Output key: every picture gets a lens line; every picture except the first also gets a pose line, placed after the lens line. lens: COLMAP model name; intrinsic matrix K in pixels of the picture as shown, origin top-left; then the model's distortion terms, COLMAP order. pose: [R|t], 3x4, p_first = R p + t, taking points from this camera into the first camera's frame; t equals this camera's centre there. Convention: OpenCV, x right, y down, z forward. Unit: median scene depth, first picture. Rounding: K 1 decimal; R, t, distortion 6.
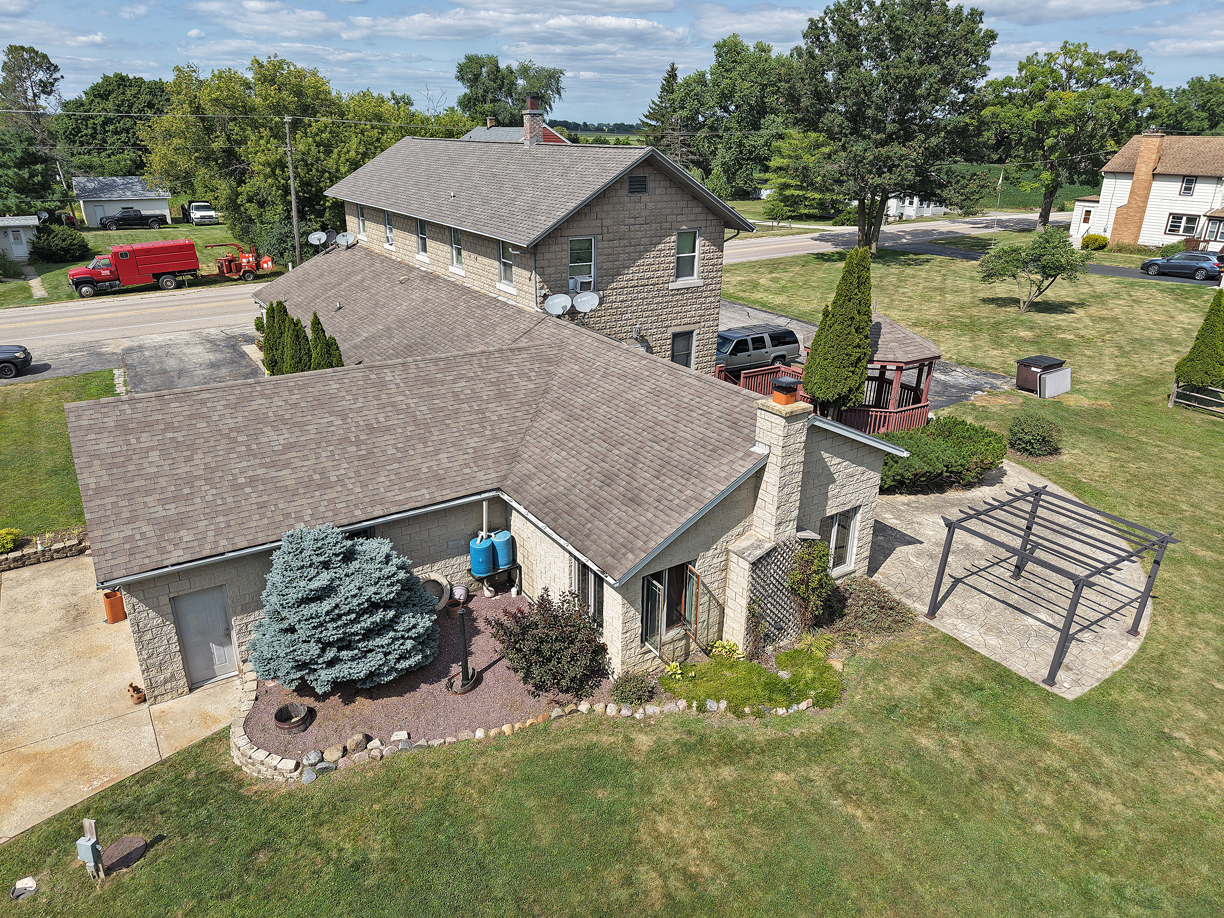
lens RADIAL K [[814.2, 0, 612.0], [0, 814.2, 459.0], [0, 0, 1]] dist [-0.000105, -0.003514]
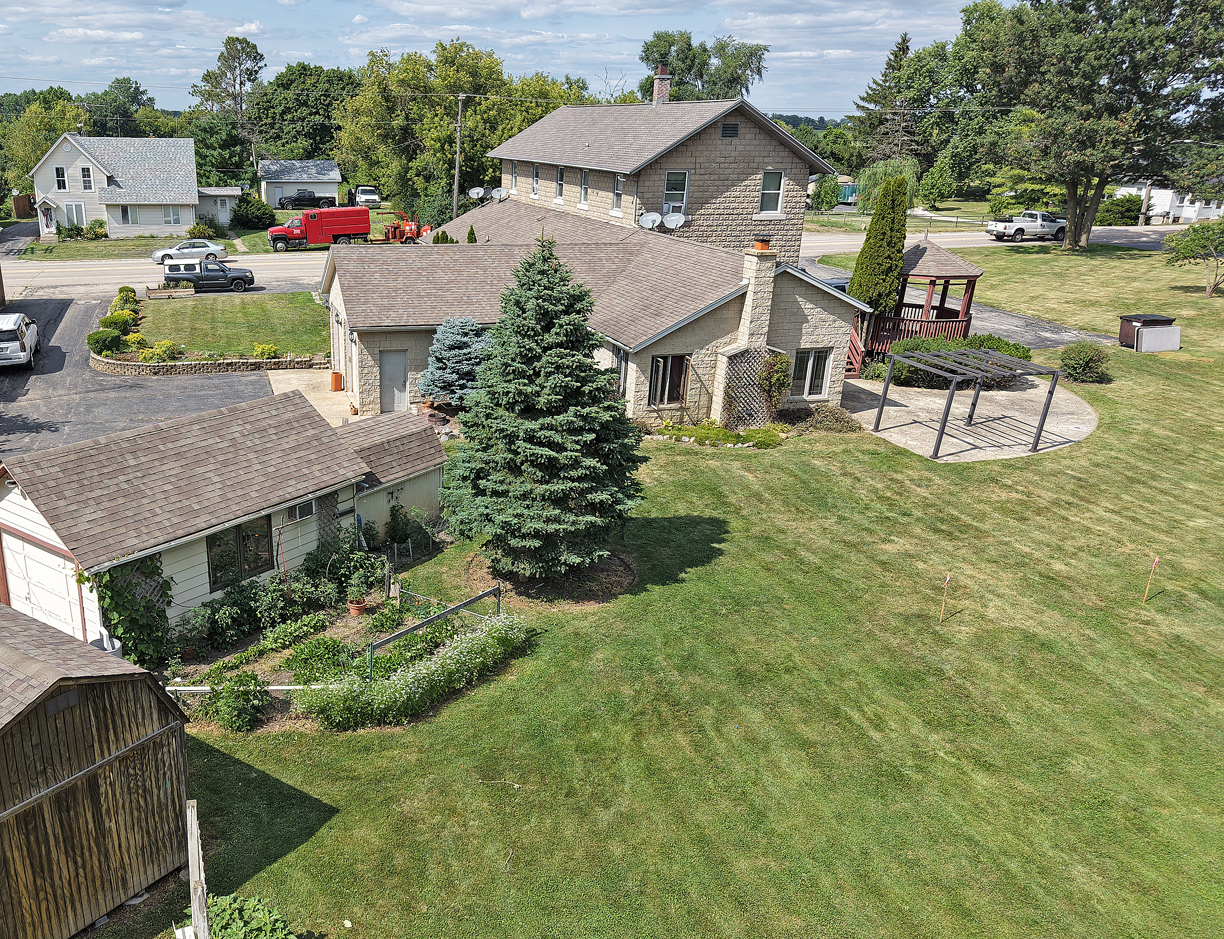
lens RADIAL K [[1041.8, 0, 433.1], [0, 1041.8, 549.0], [0, 0, 1]] dist [0.031304, -0.052539]
pose [[0.934043, 0.128676, -0.333177, 0.102169], [-0.129703, 0.991366, 0.019262, 0.149852], [0.332779, 0.025222, 0.942668, -0.295934]]
